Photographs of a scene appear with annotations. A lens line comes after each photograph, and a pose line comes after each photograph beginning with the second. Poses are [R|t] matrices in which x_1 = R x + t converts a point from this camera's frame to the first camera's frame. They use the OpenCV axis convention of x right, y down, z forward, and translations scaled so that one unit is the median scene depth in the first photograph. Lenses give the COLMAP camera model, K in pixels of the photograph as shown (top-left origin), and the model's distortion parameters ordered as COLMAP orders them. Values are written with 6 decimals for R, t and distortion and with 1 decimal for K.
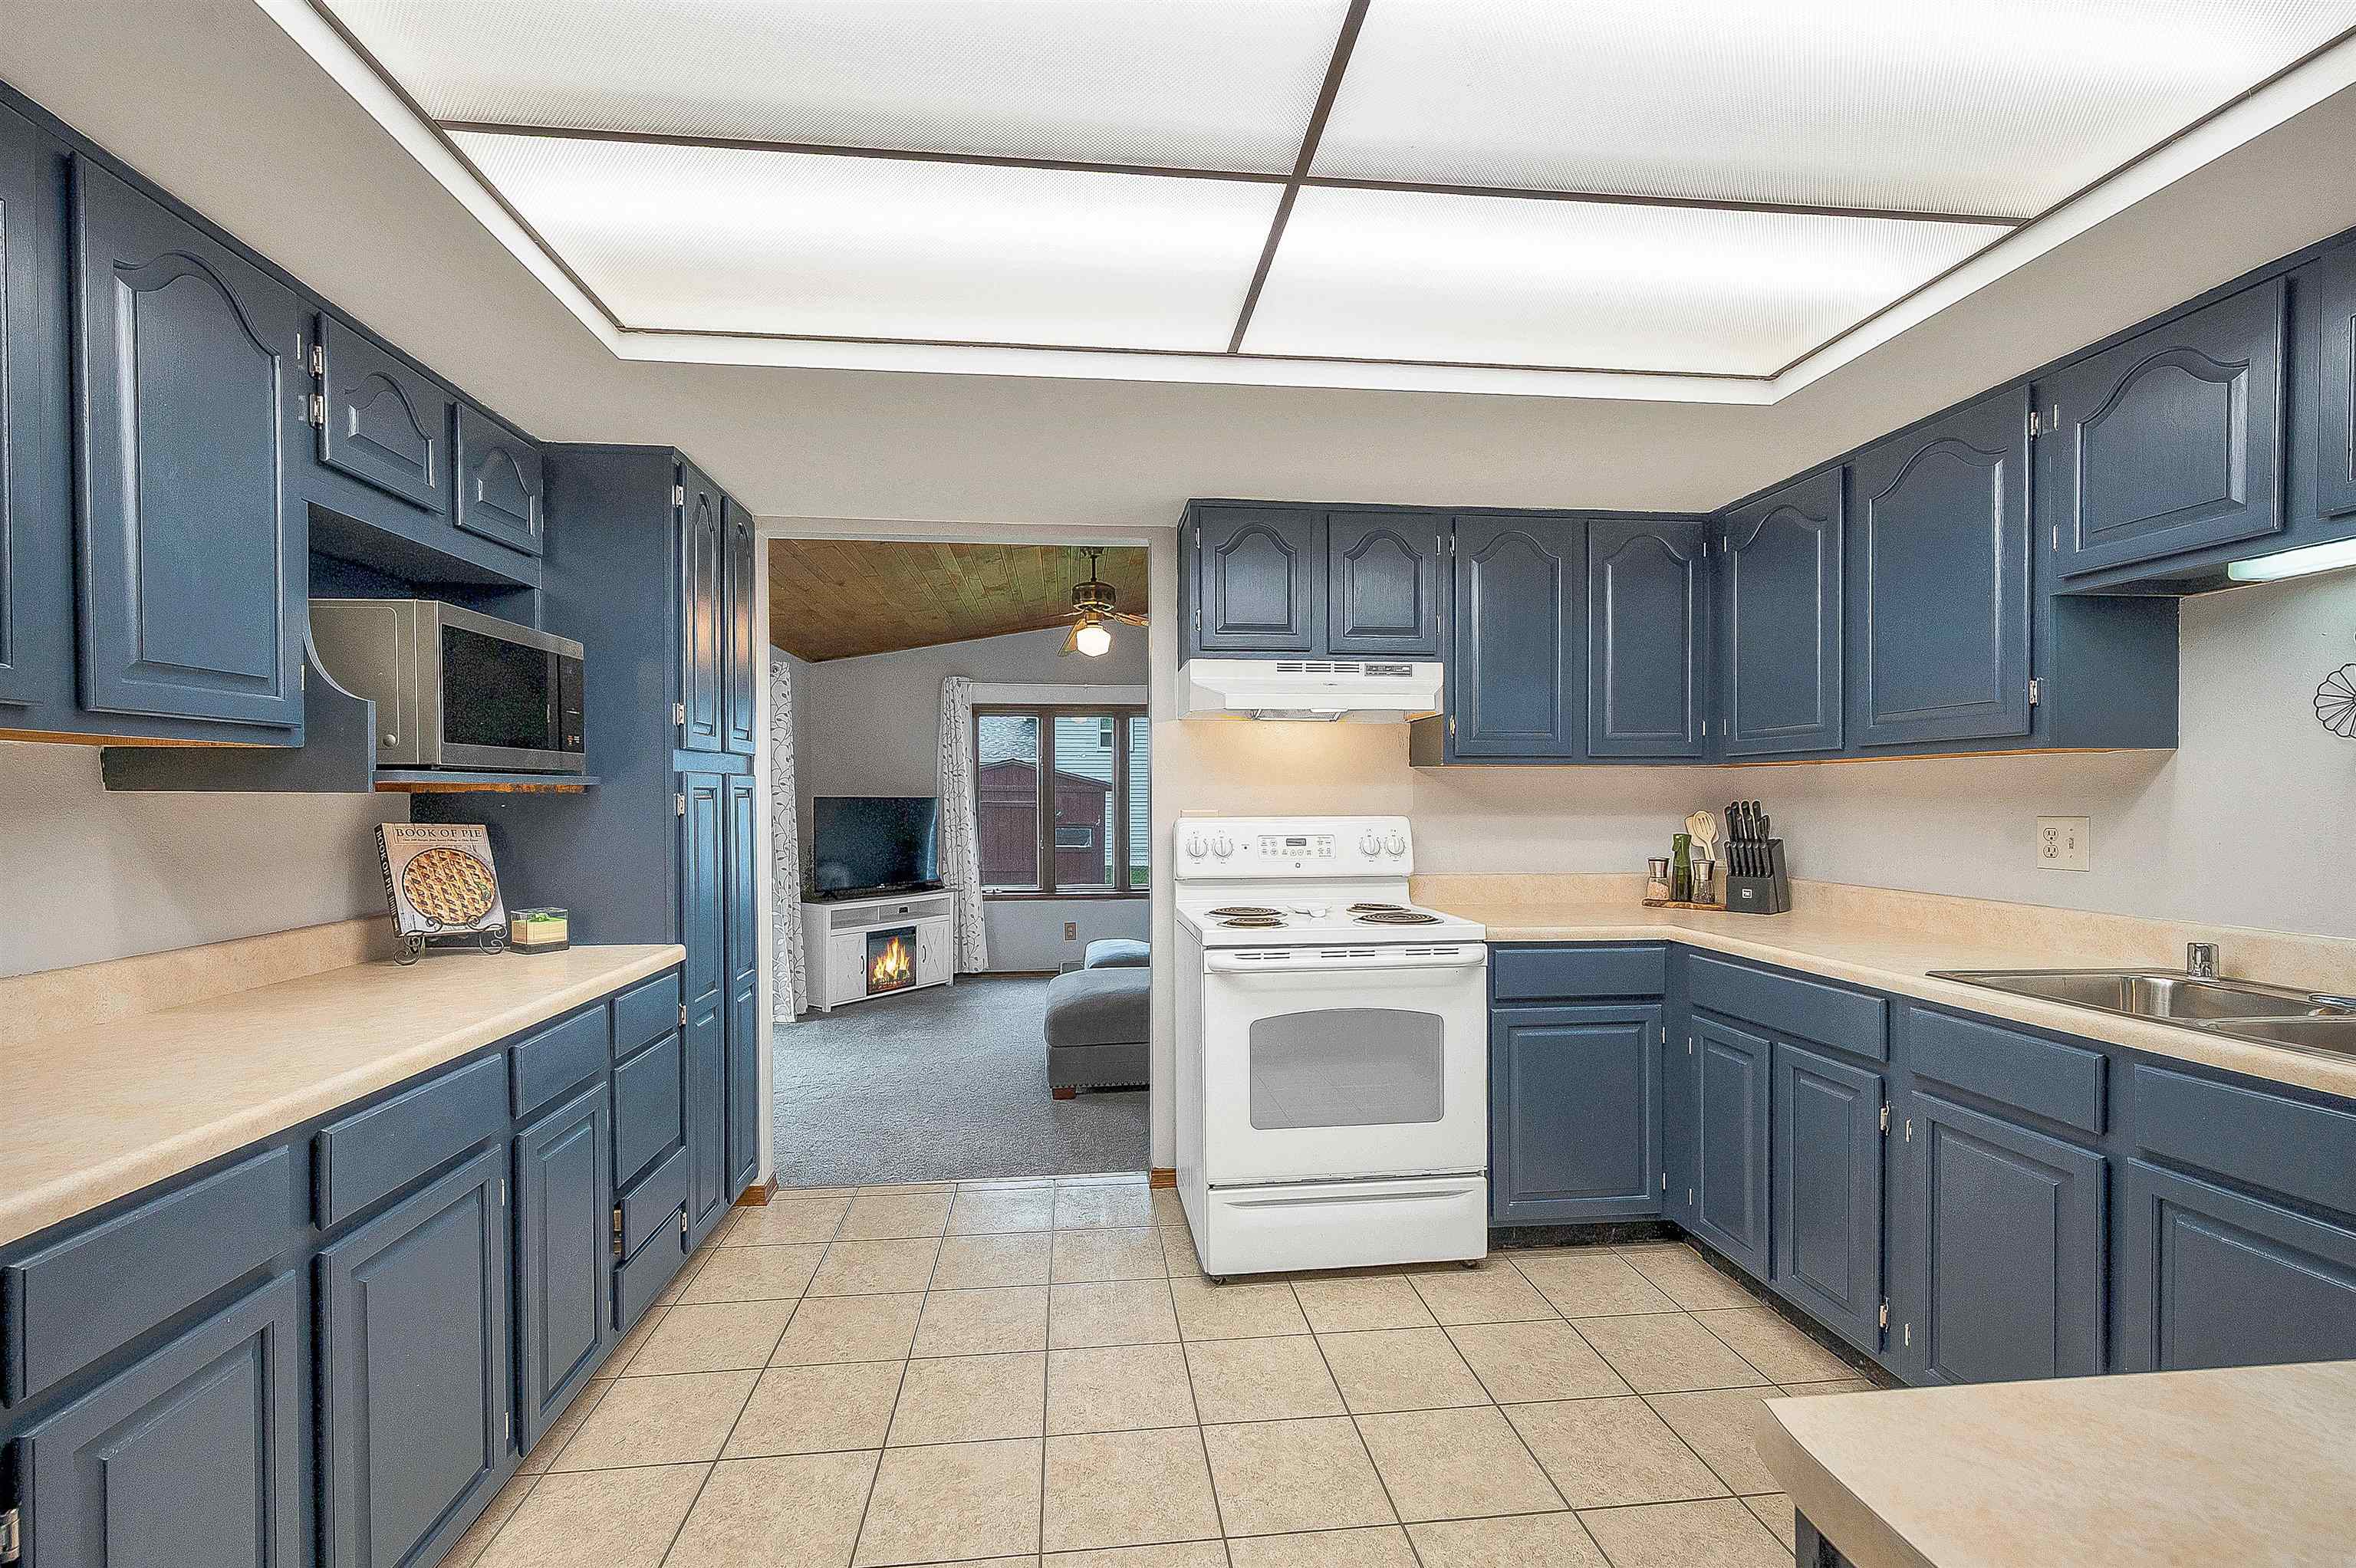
lens RADIAL K [[993.7, 0, 1164.7], [0, 993.7, 810.2], [0, 0, 1]] dist [-0.002579, -0.000481]
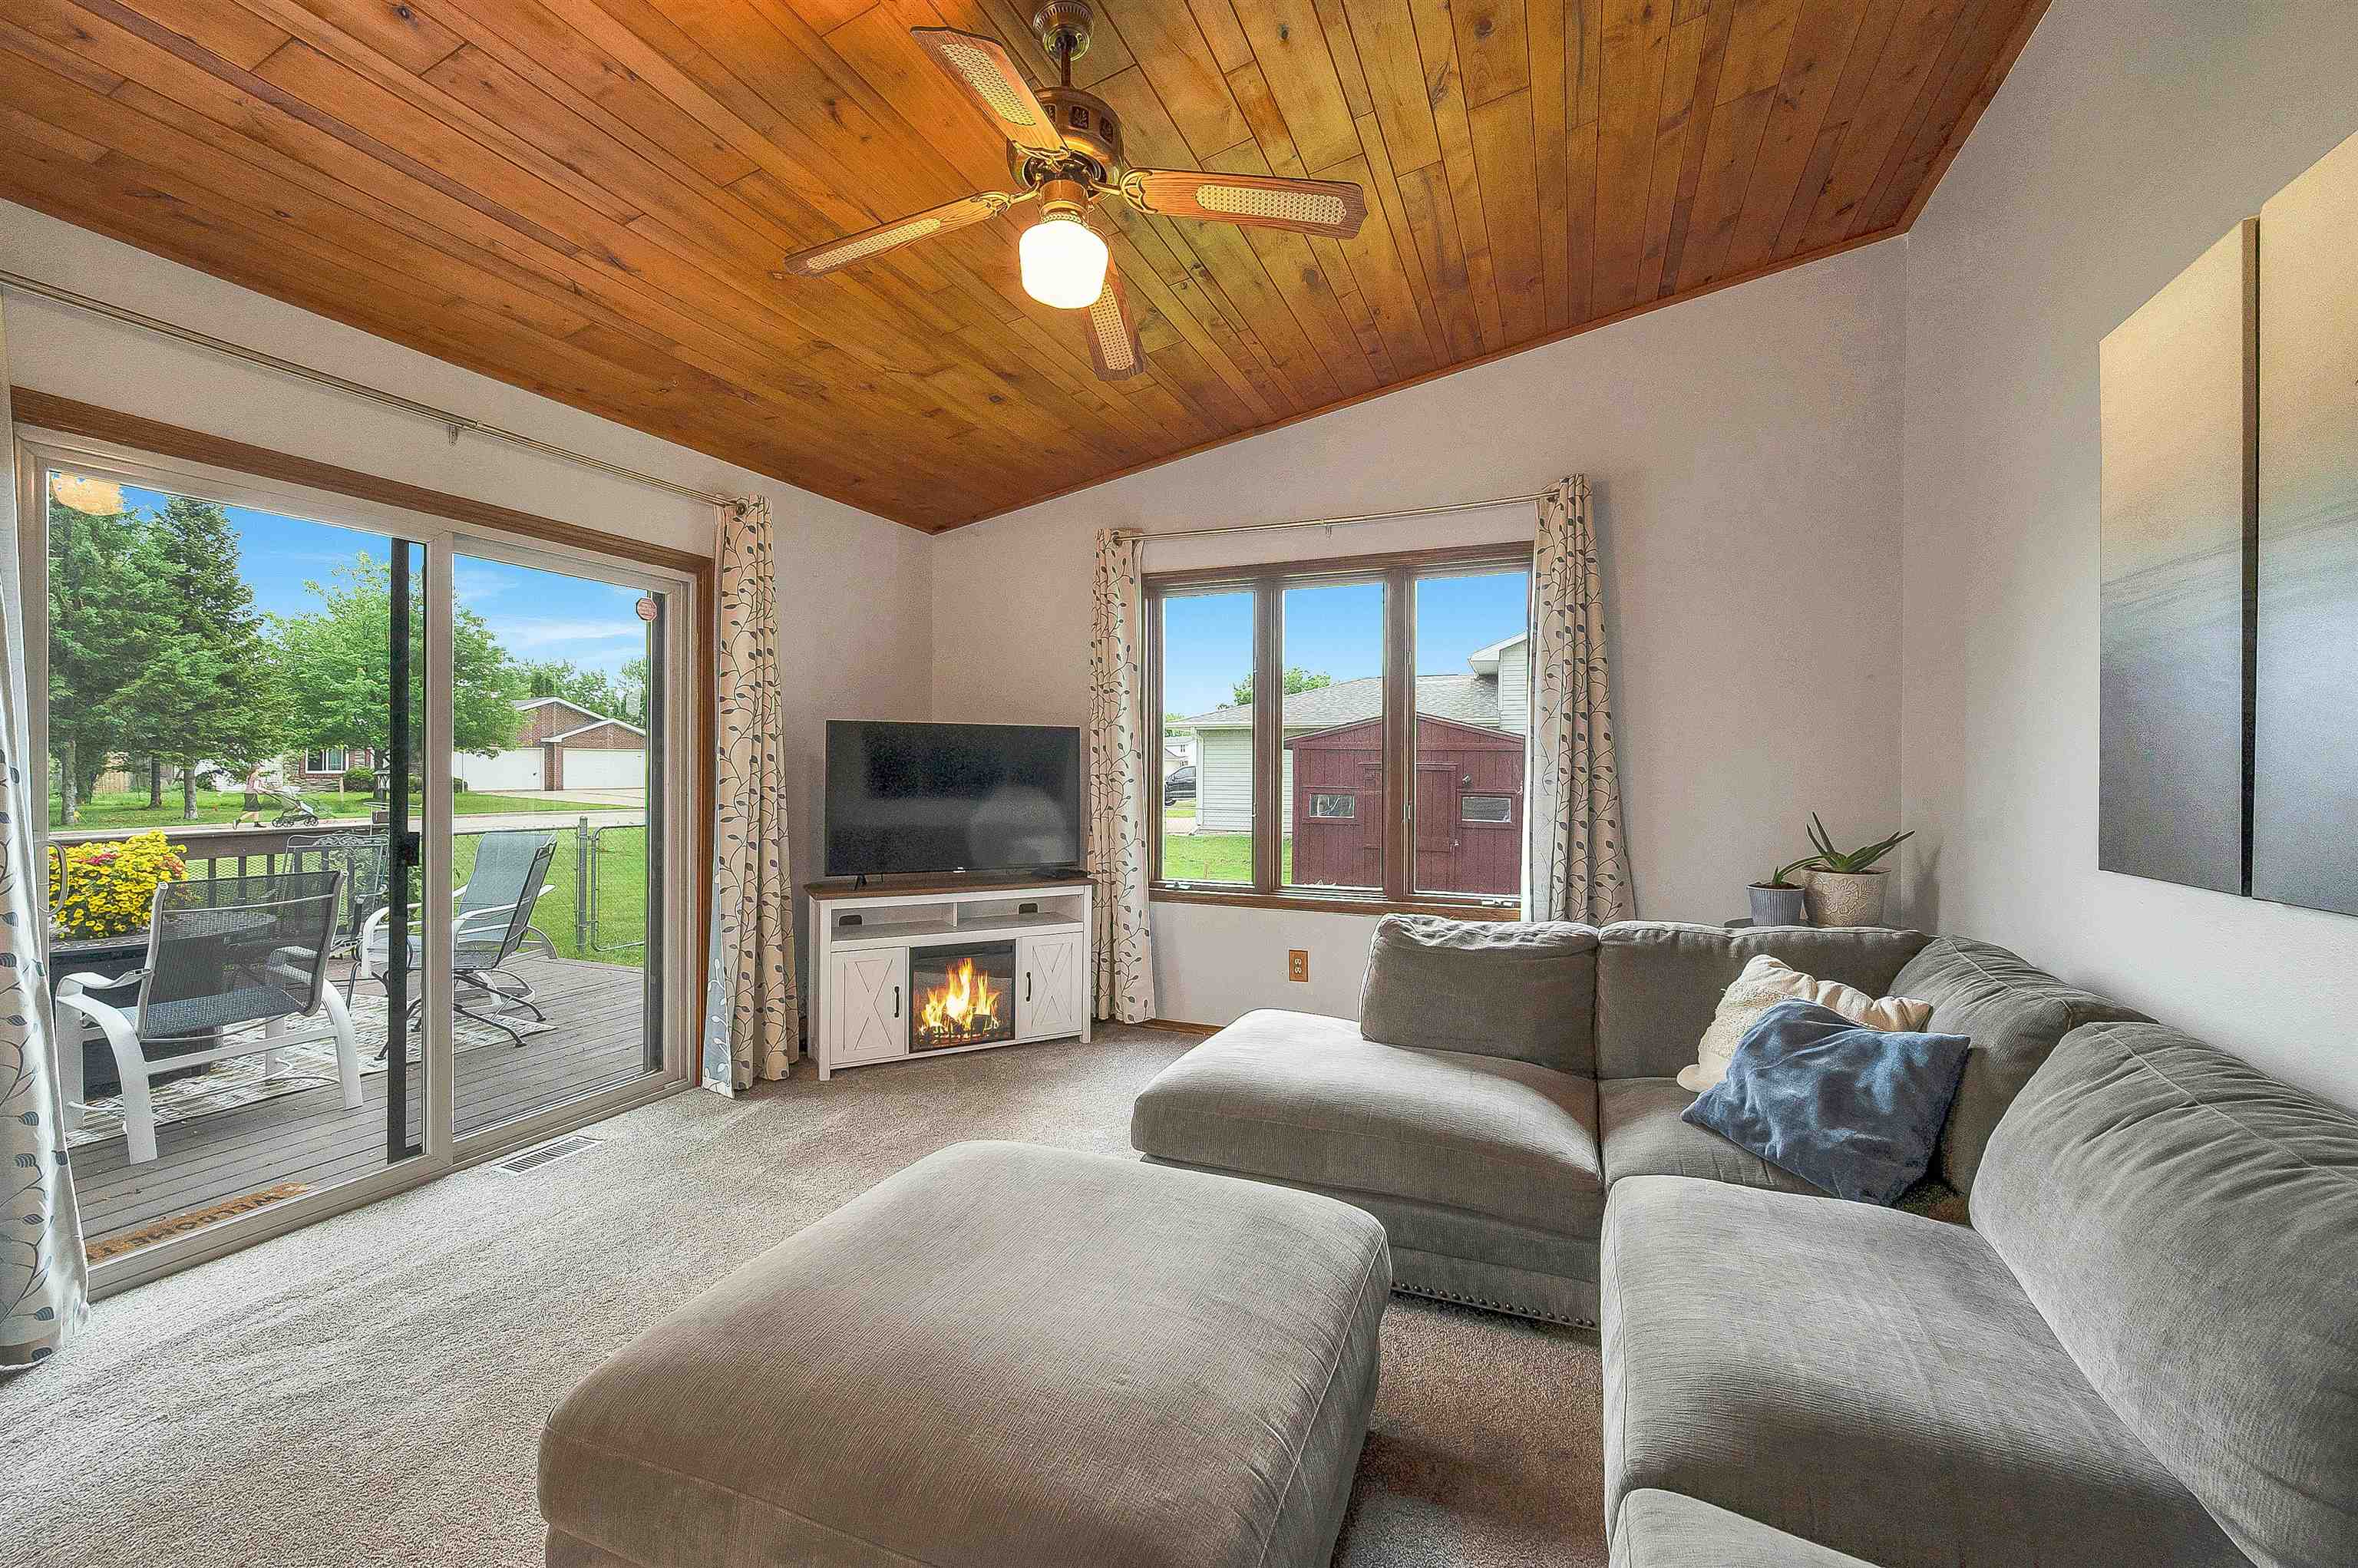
lens RADIAL K [[987.9, 0, 1172.7], [0, 987.9, 782.6], [0, 0, 1]] dist [-0.001197, -0.000023]
pose [[0.882006, 0.011995, -0.471085, 0.278720], [-0.012303, 0.999921, 0.002426, 0.048278], [0.471077, 0.003655, 0.882085, 1.312221]]
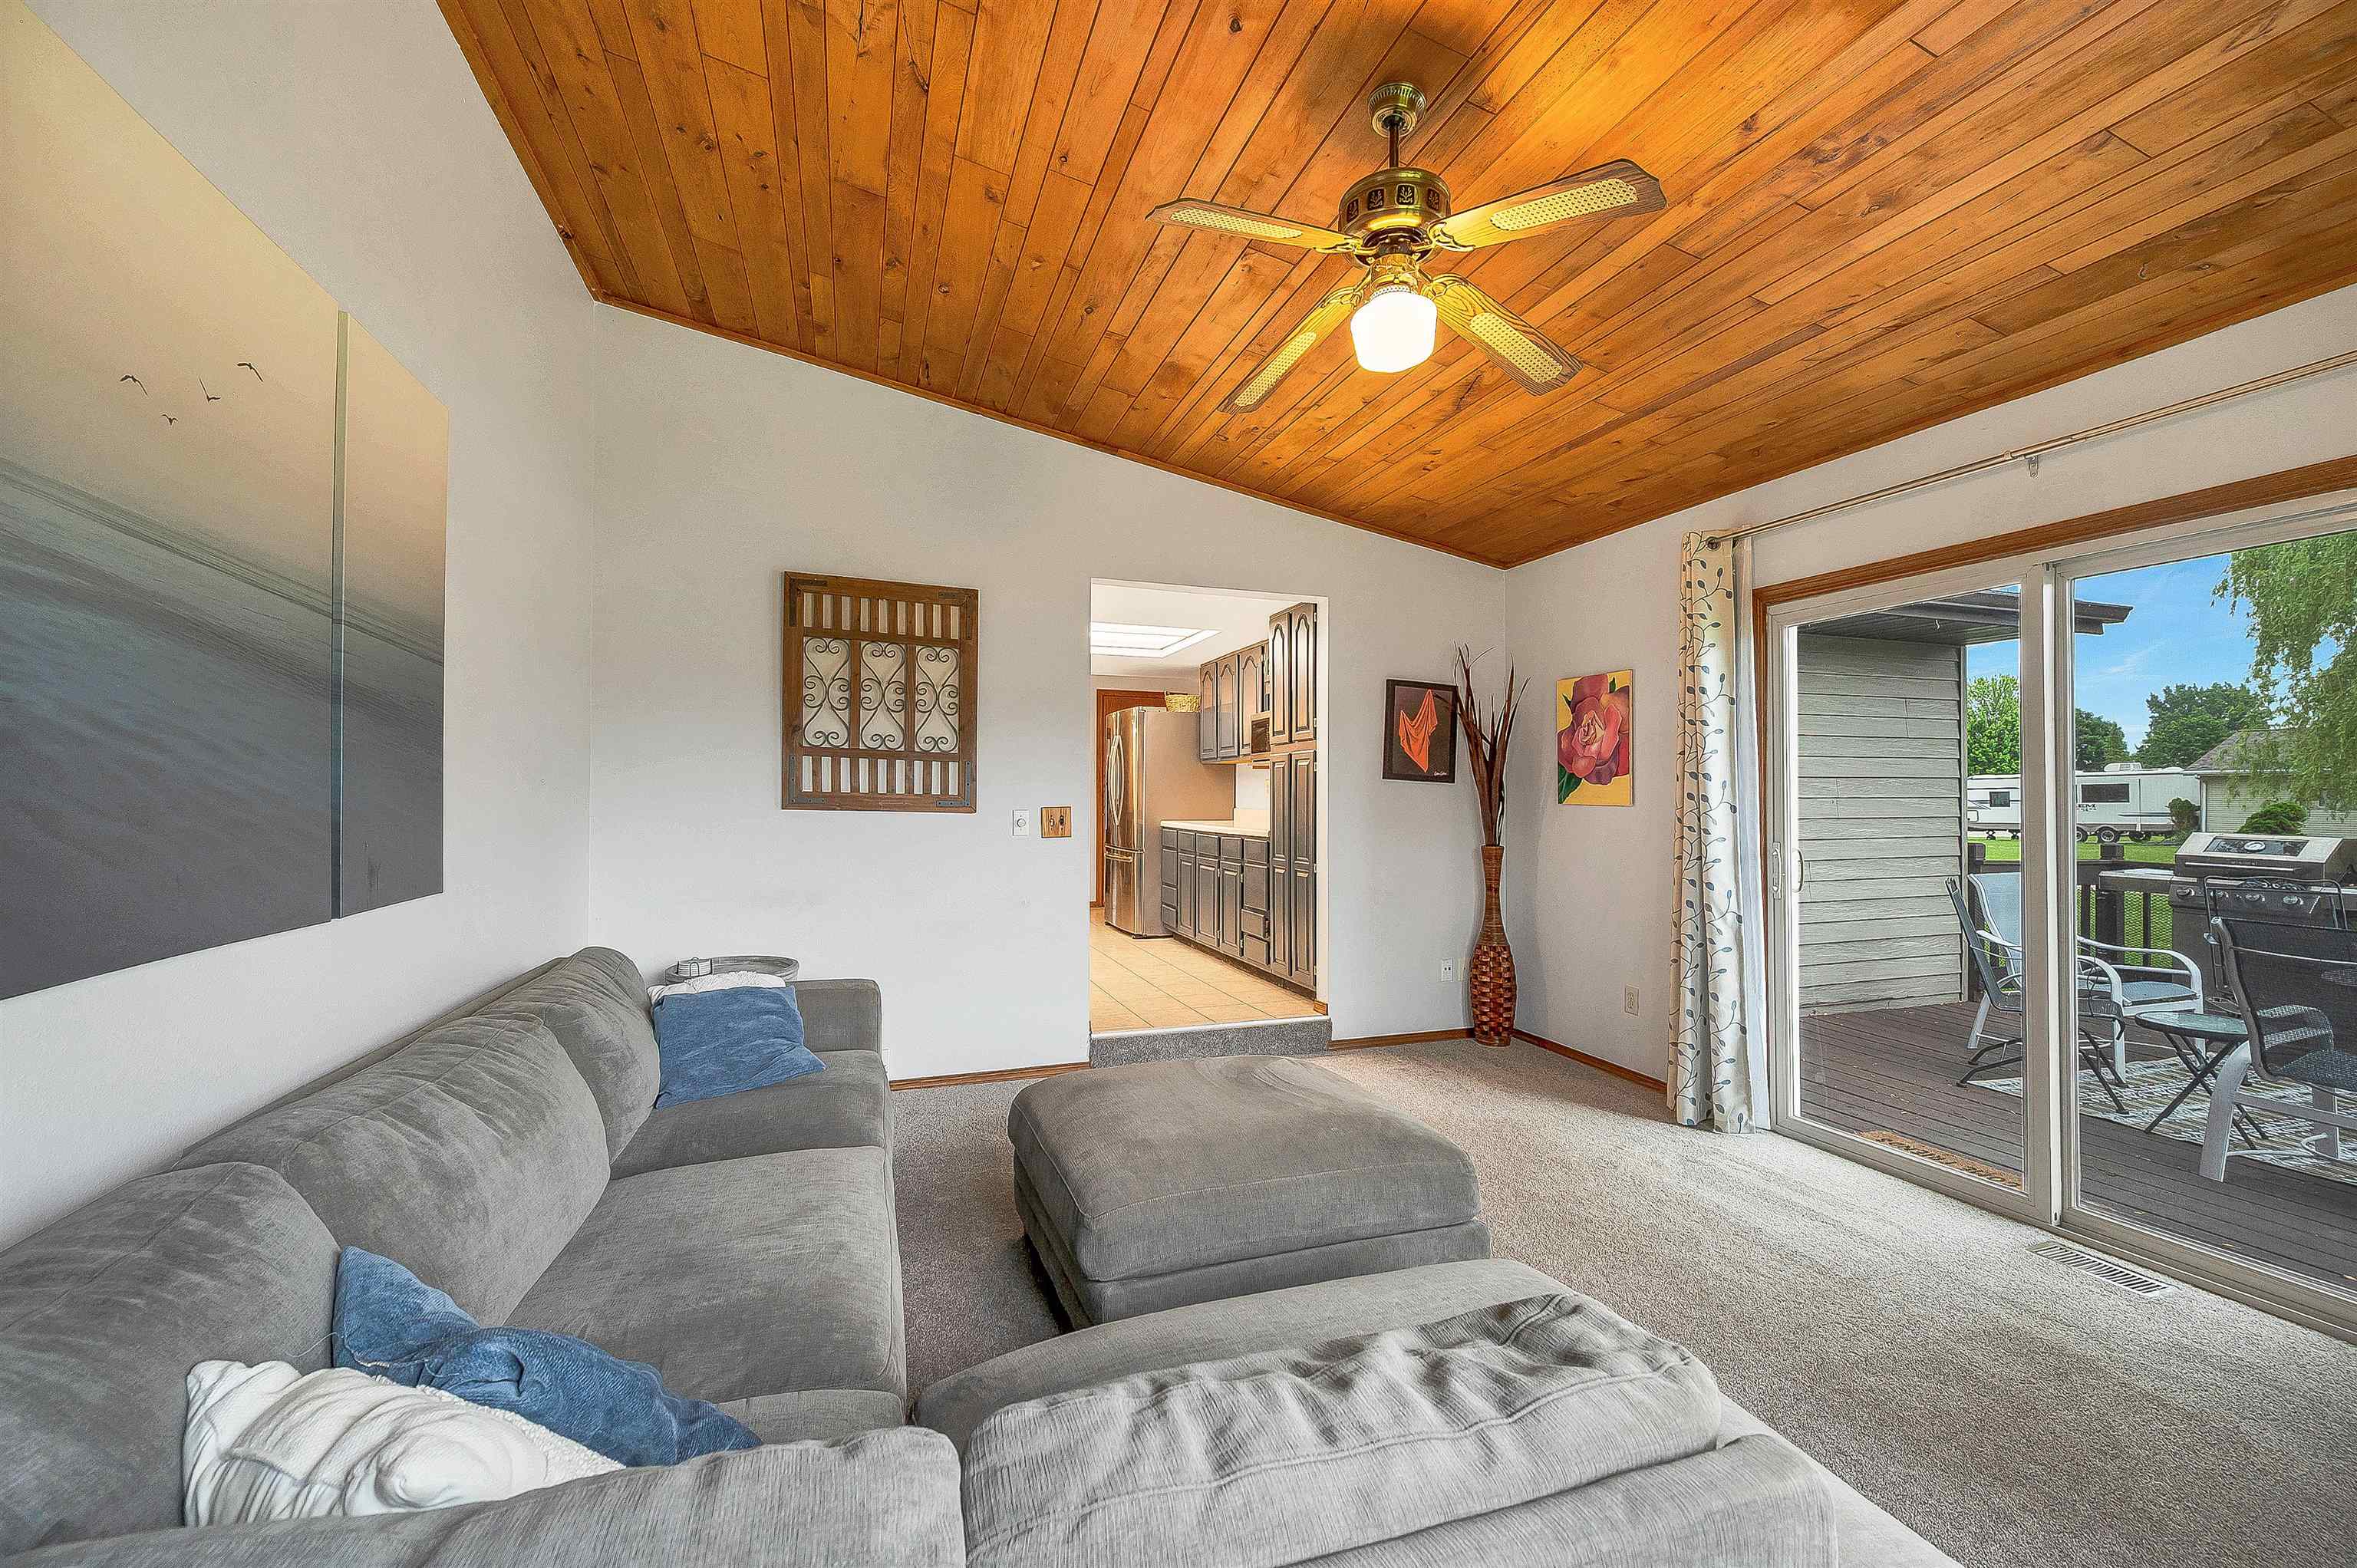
lens RADIAL K [[987.5, 0, 1172.2], [0, 987.5, 782.6], [0, 0, 1]] dist [-0.001197, -0.000023]
pose [[-0.977423, 0.008062, -0.211137, 0.194533], [0.006930, 0.999957, 0.006101, 0.006591], [0.211177, 0.004501, -0.977437, 2.654344]]
